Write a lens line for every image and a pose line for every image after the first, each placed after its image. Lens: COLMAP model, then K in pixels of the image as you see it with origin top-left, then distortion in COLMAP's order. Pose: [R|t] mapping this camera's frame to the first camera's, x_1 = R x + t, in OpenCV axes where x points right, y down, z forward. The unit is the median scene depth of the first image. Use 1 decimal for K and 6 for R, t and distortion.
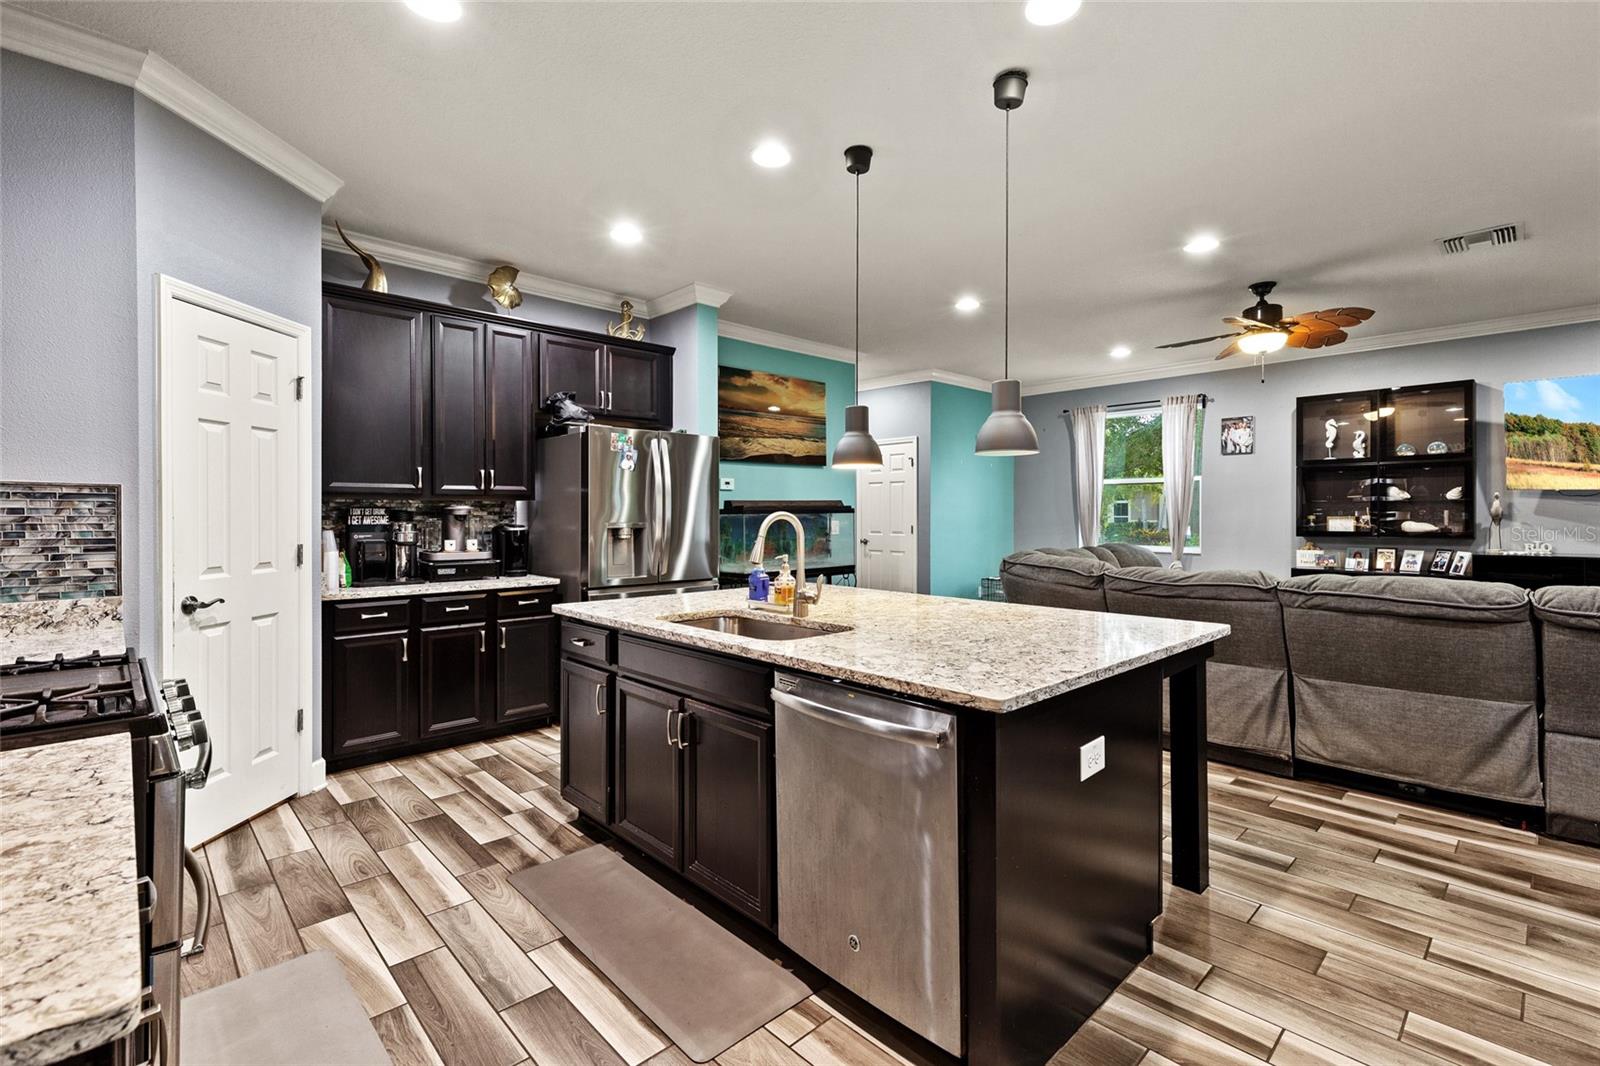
lens RADIAL K [[723.1, 0, 812.0], [0, 723.1, 516.2], [0, 0, 1]] dist [0.005536, -0.002108]
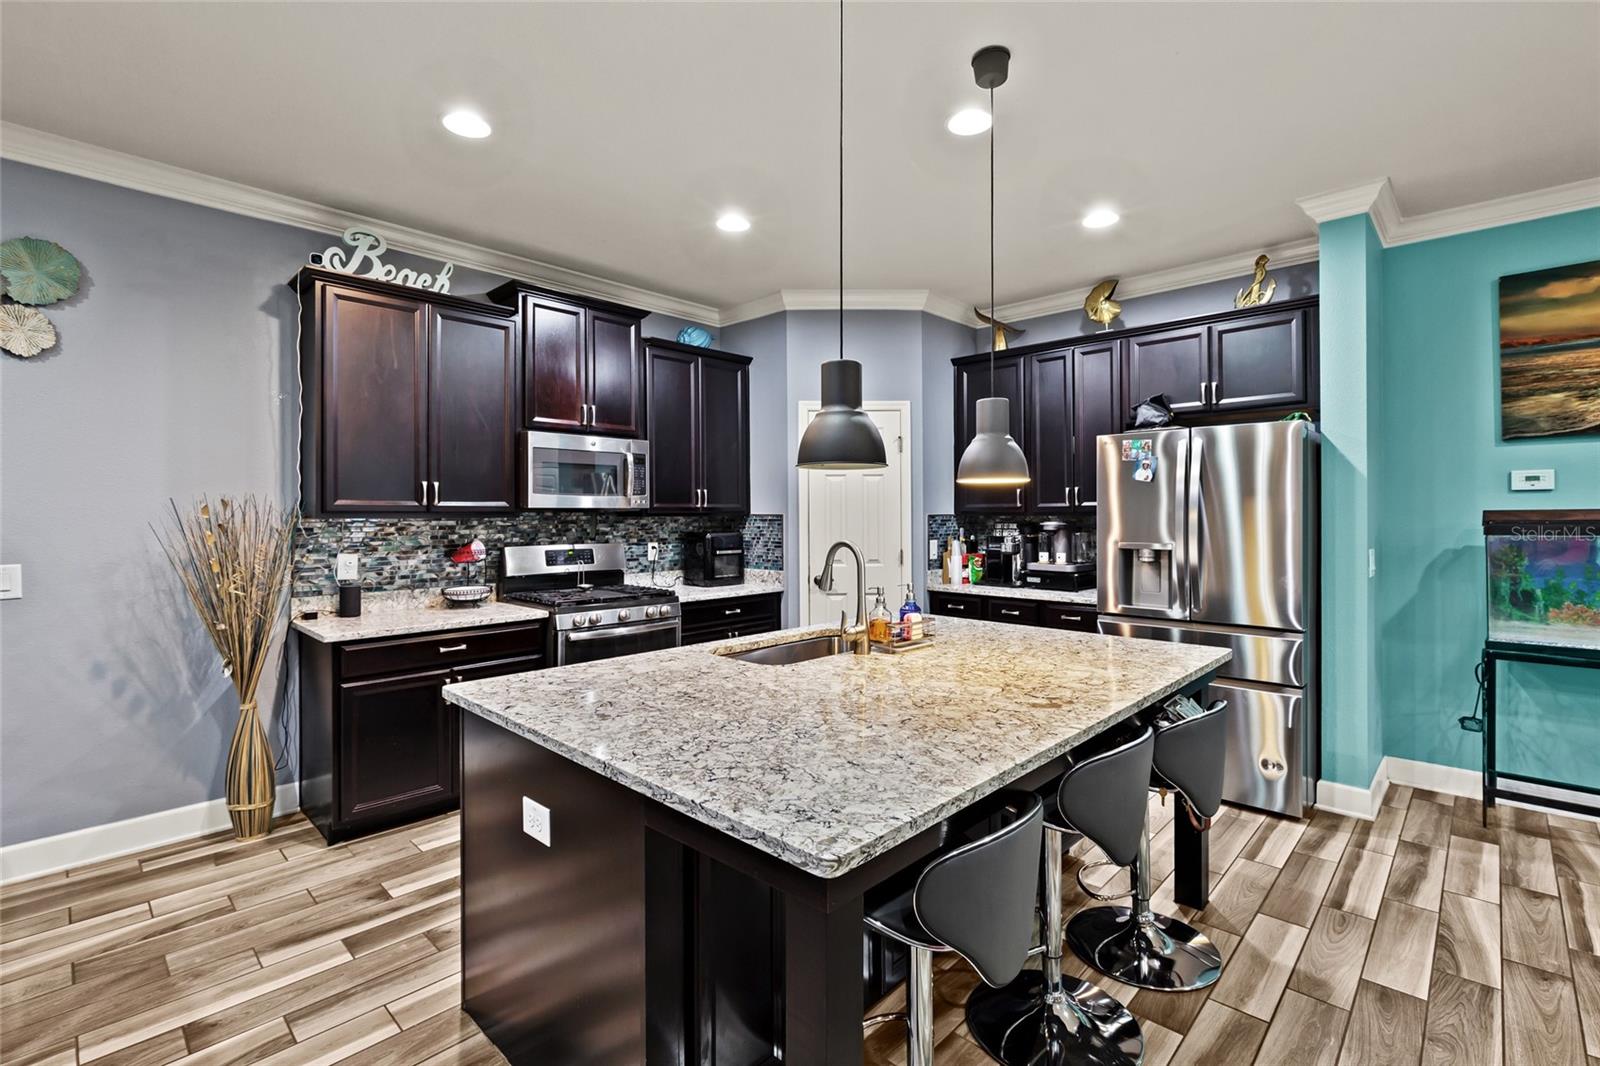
lens RADIAL K [[723.1, 0, 810.3], [0, 723.1, 512.3], [0, 0, 1]] dist [0.005536, -0.002108]
pose [[0.046005, -0.001641, -0.998940, 0.607130], [0.001054, 0.999998, -0.001594, -0.027506], [0.998941, -0.000979, 0.046006, 0.591230]]
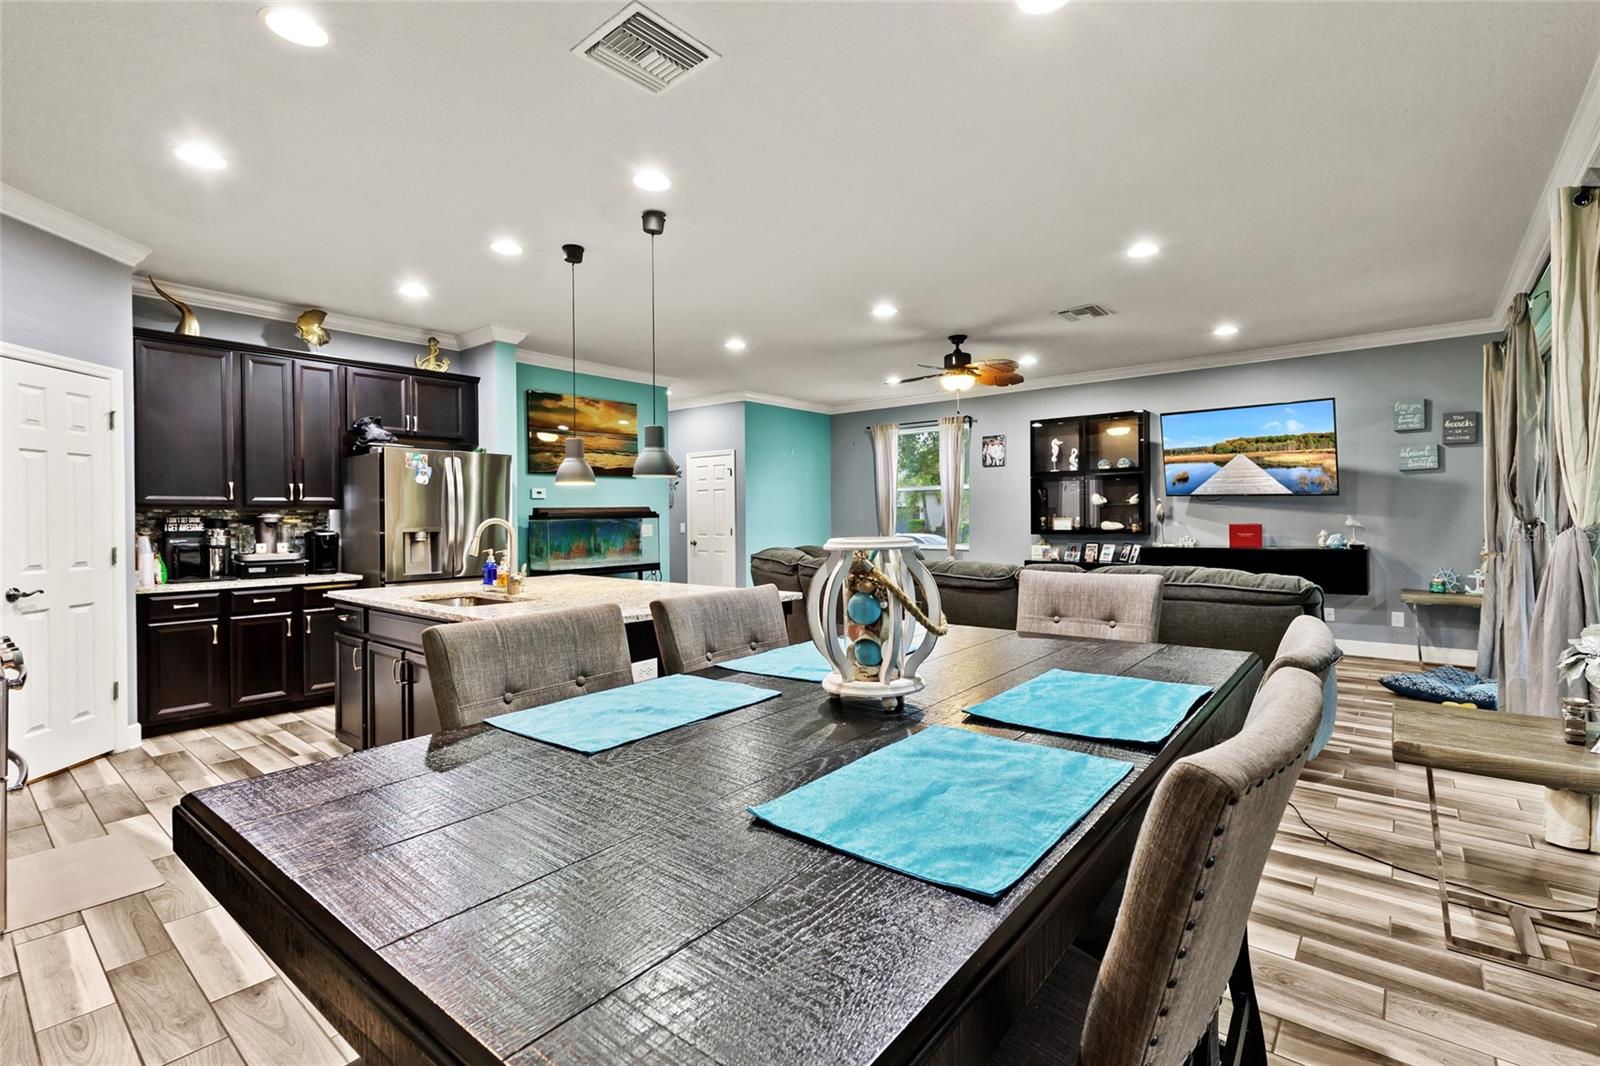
lens RADIAL K [[723.1, 0, 809.9], [0, 723.1, 523.4], [0, 0, 1]] dist [0.005536, -0.002108]
pose [[0.993170, -0.007830, 0.116410, 0.254685], [0.007185, 0.999956, 0.005957, -0.000498], [-0.116452, -0.005080, 0.993183, -0.283271]]
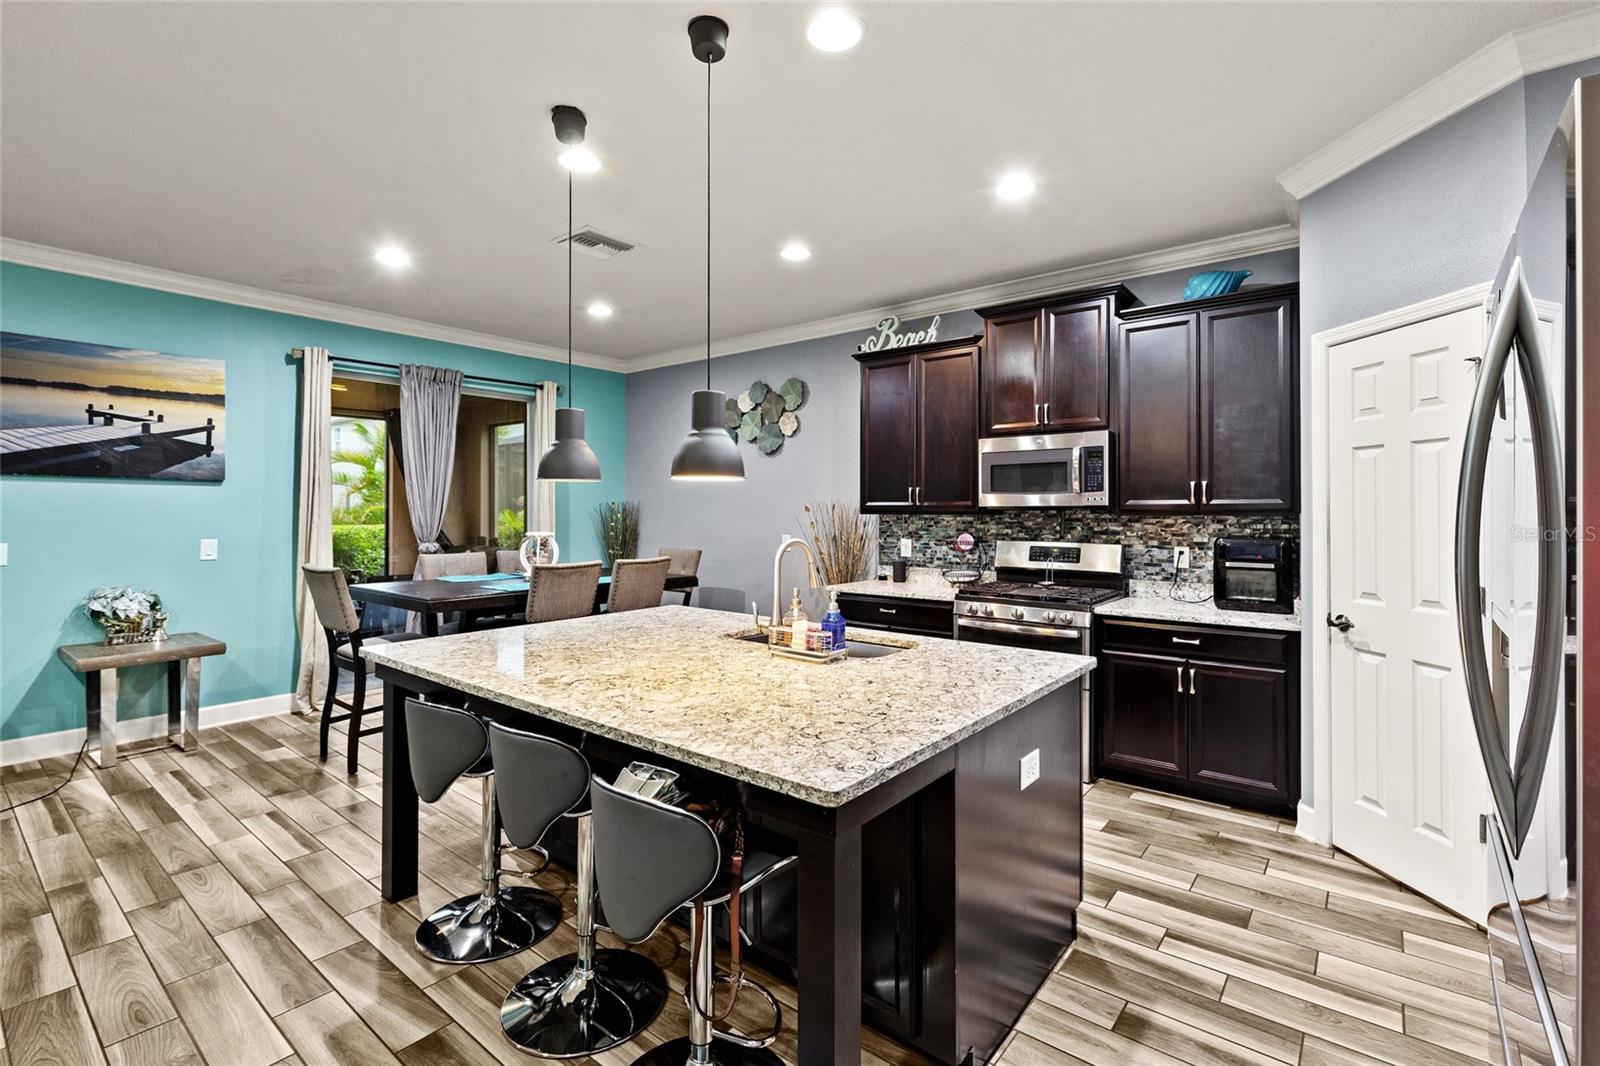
lens RADIAL K [[723.1, 0, 810.8], [0, 723.1, 512.2], [0, 0, 1]] dist [0.005536, -0.002108]
pose [[-0.991462, -0.000450, -0.130393, 0.044082], [-0.000819, 0.999996, 0.002774, -0.029365], [0.130391, 0.002858, -0.991458, 1.294542]]
